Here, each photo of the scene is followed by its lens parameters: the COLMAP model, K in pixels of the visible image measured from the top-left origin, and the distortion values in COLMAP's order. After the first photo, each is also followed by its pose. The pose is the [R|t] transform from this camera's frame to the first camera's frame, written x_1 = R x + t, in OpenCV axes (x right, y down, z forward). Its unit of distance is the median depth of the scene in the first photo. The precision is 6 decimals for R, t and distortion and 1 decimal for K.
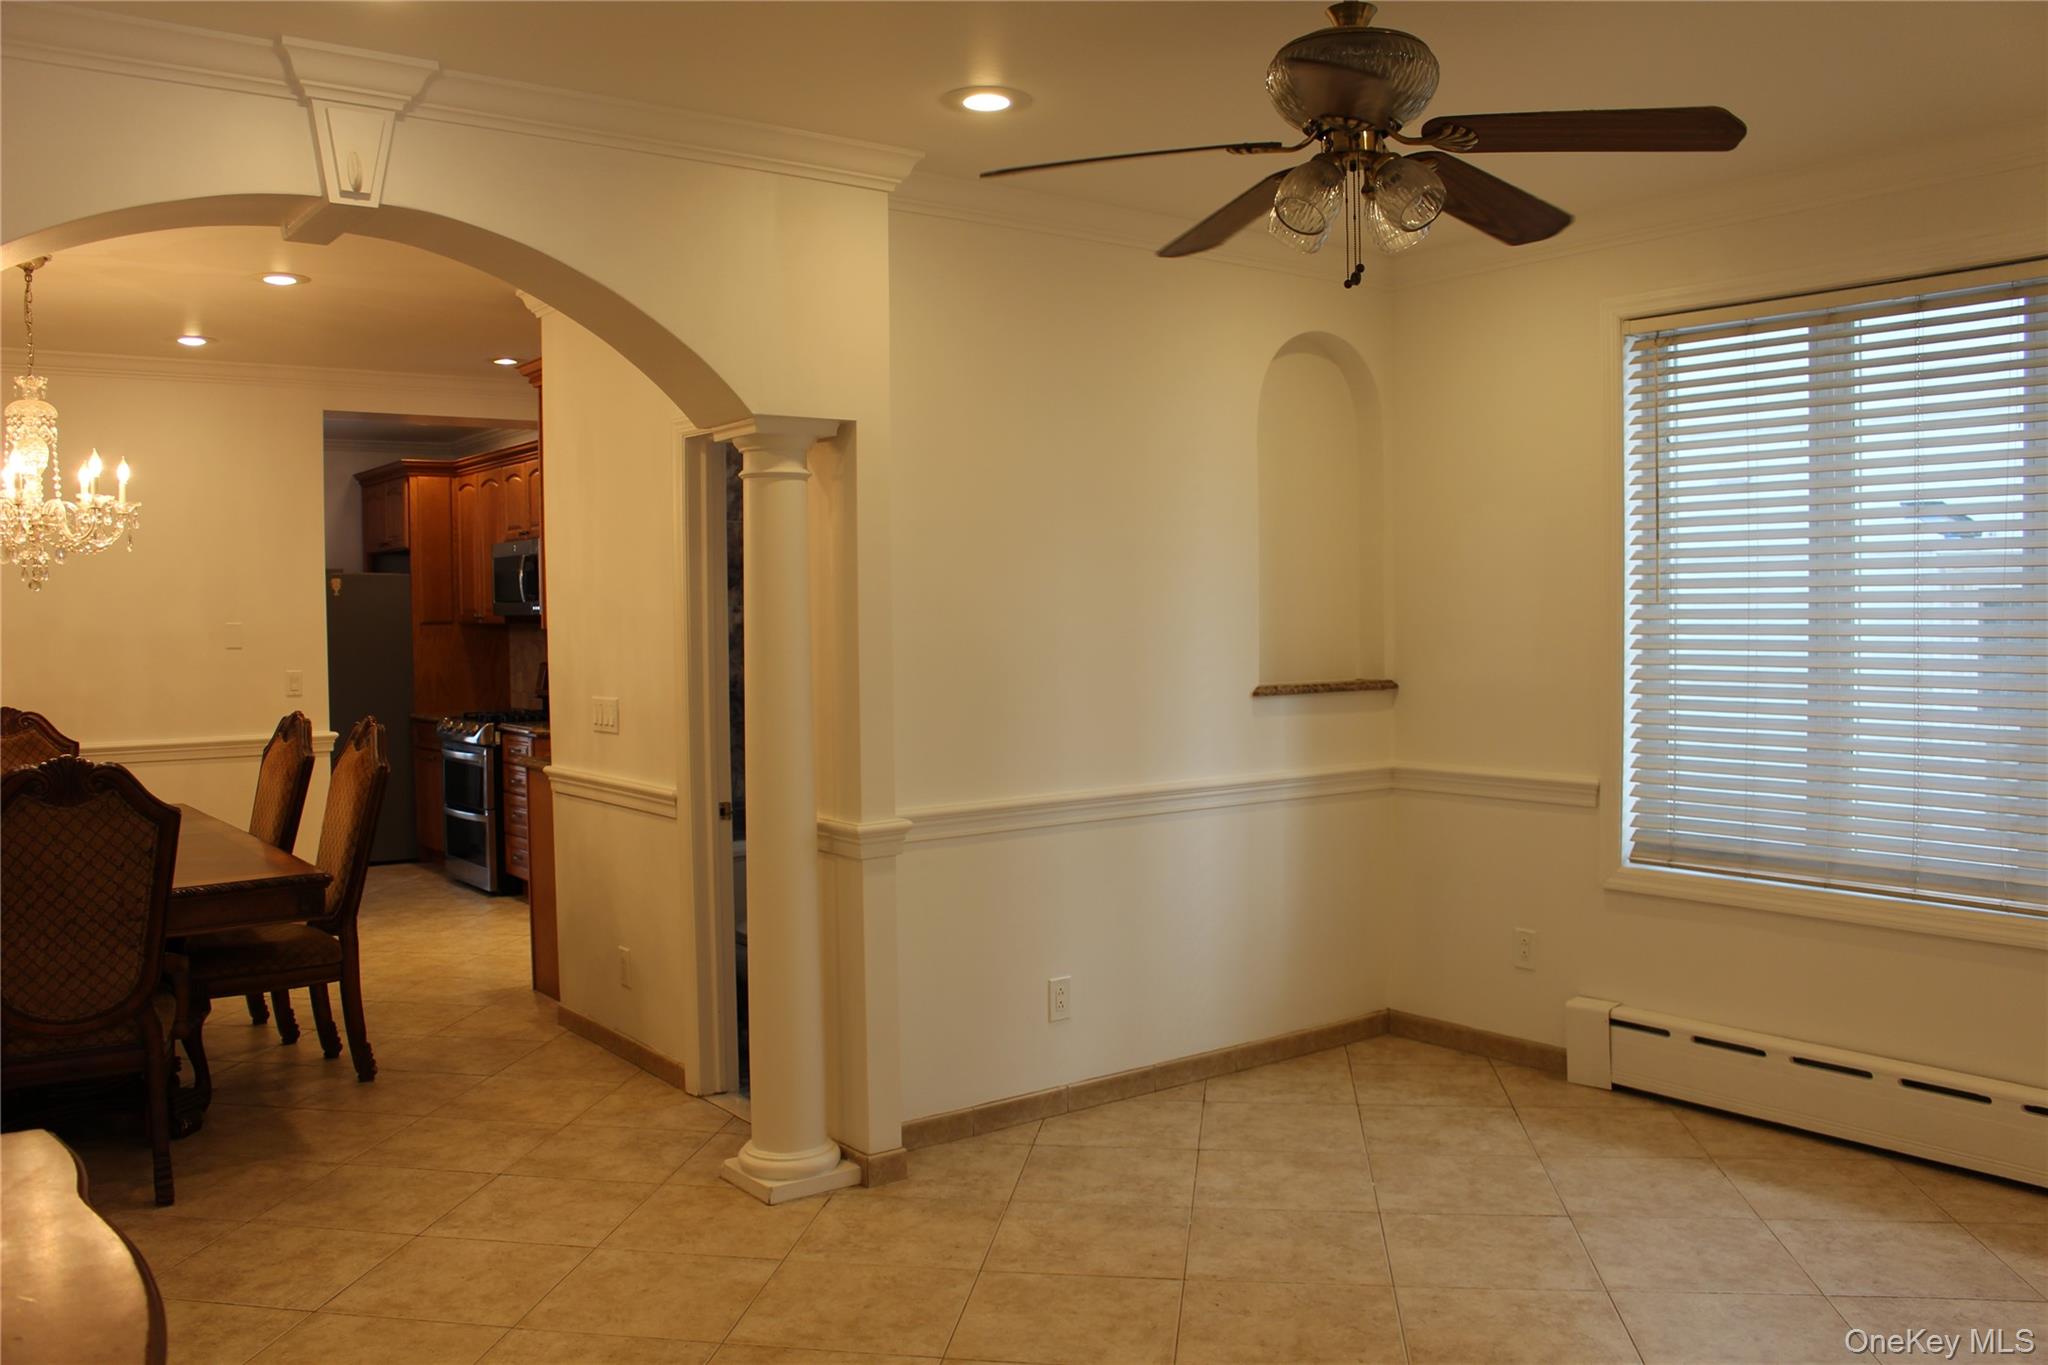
lens RADIAL K [[1694.7, 0, 1024.0], [0, 1694.7, 682.5], [0, 0, 1]] dist [-0.087183, -0.001603]
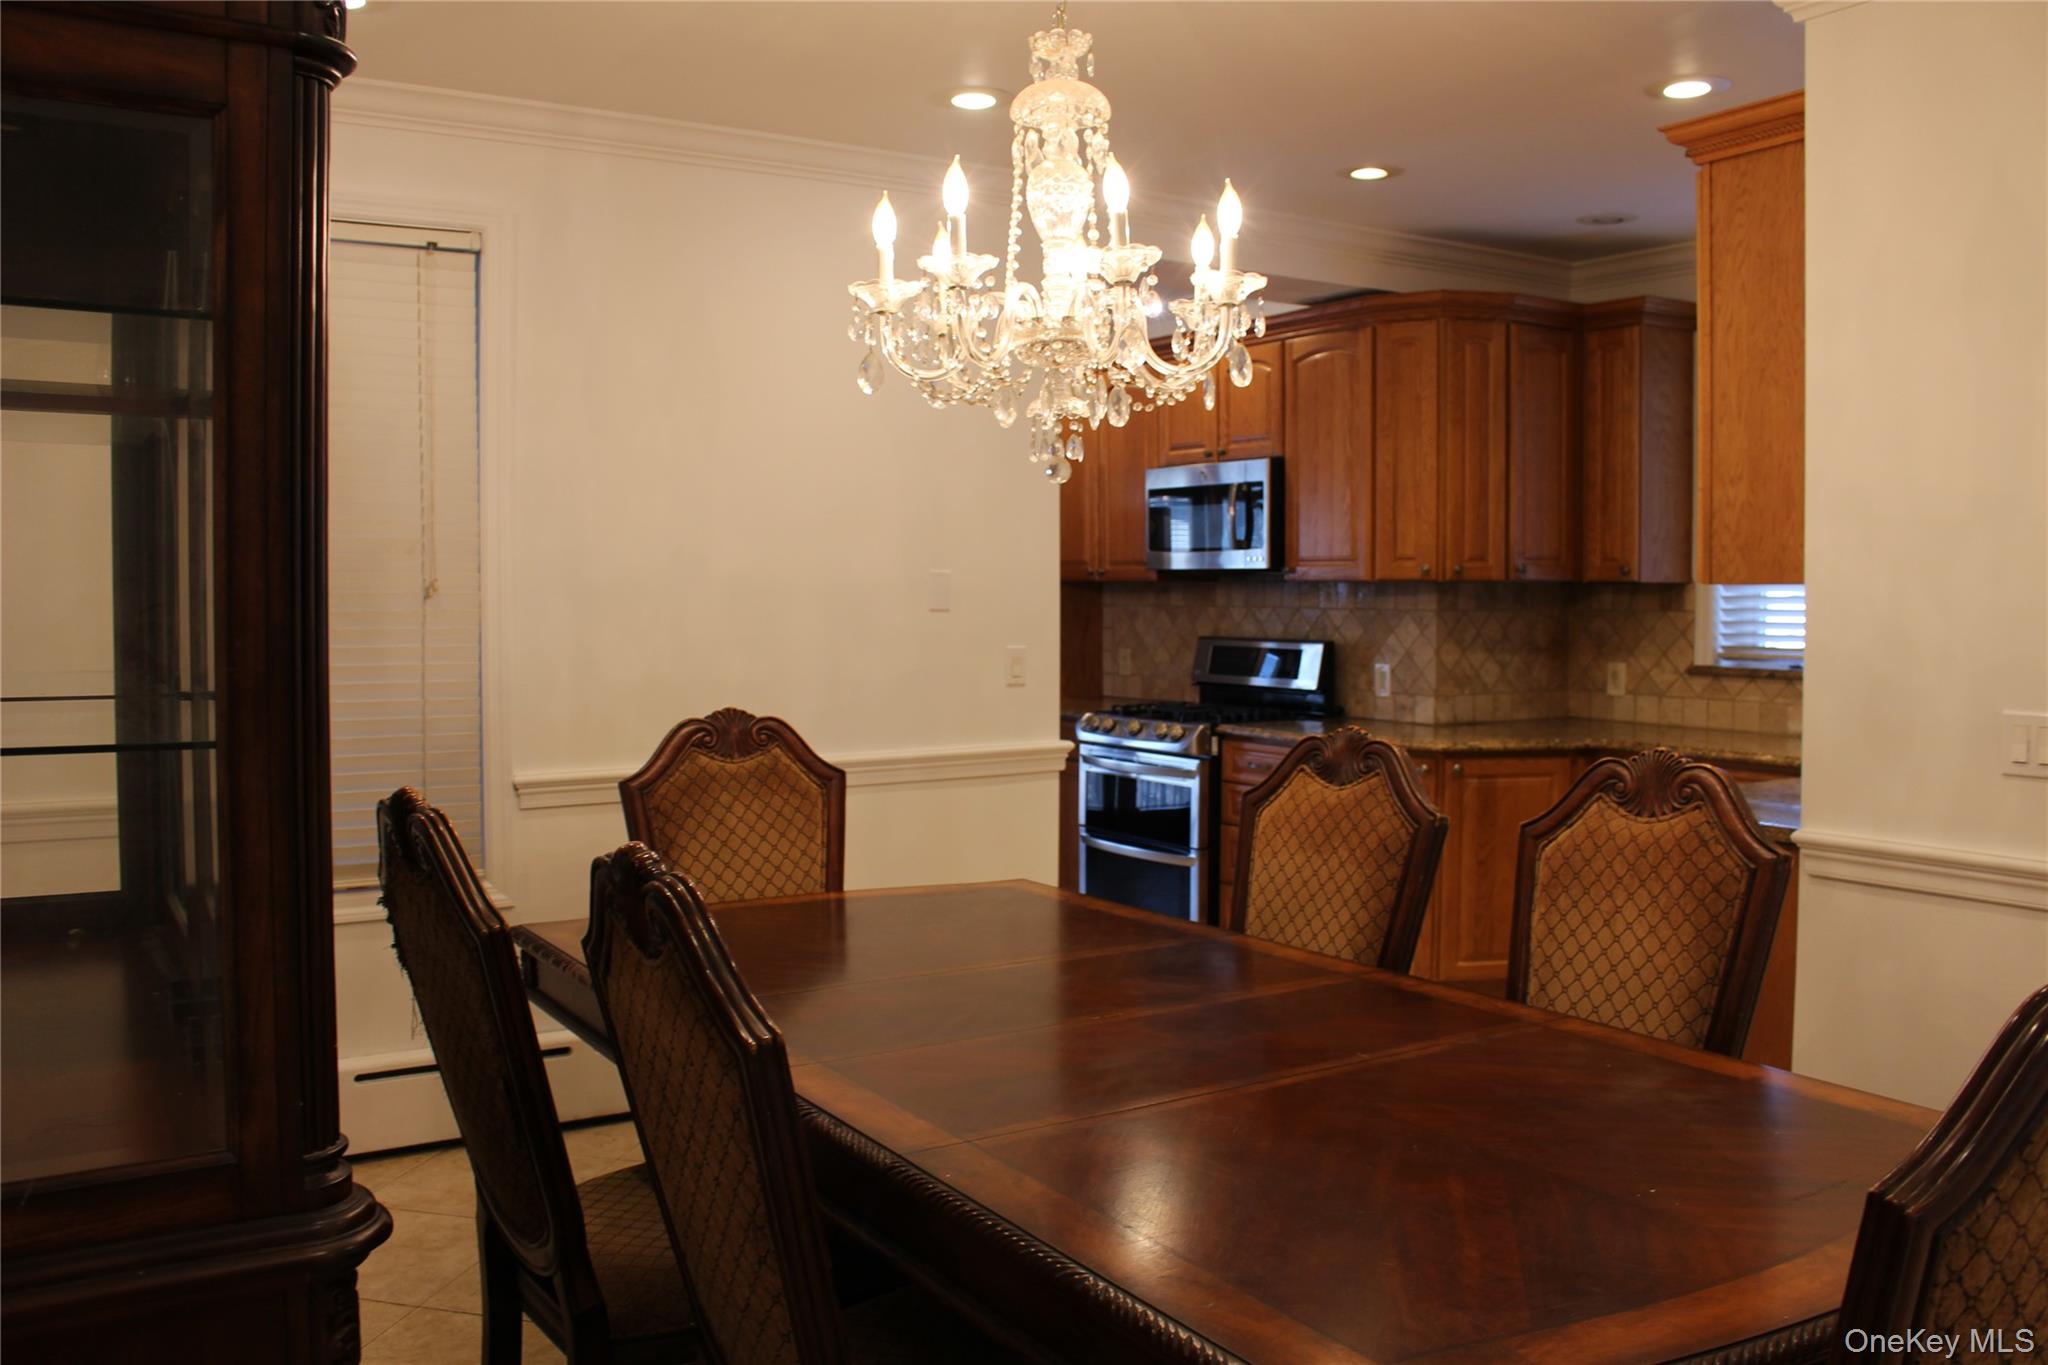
lens RADIAL K [[1694.7, 0, 1024.0], [0, 1694.7, 682.5], [0, 0, 1]] dist [-0.087183, -0.001603]
pose [[0.998151, 0.010399, -0.059893, -0.392992], [-0.009428, 0.999820, 0.016475, -0.003874], [0.060054, -0.015880, 0.998069, 0.340683]]
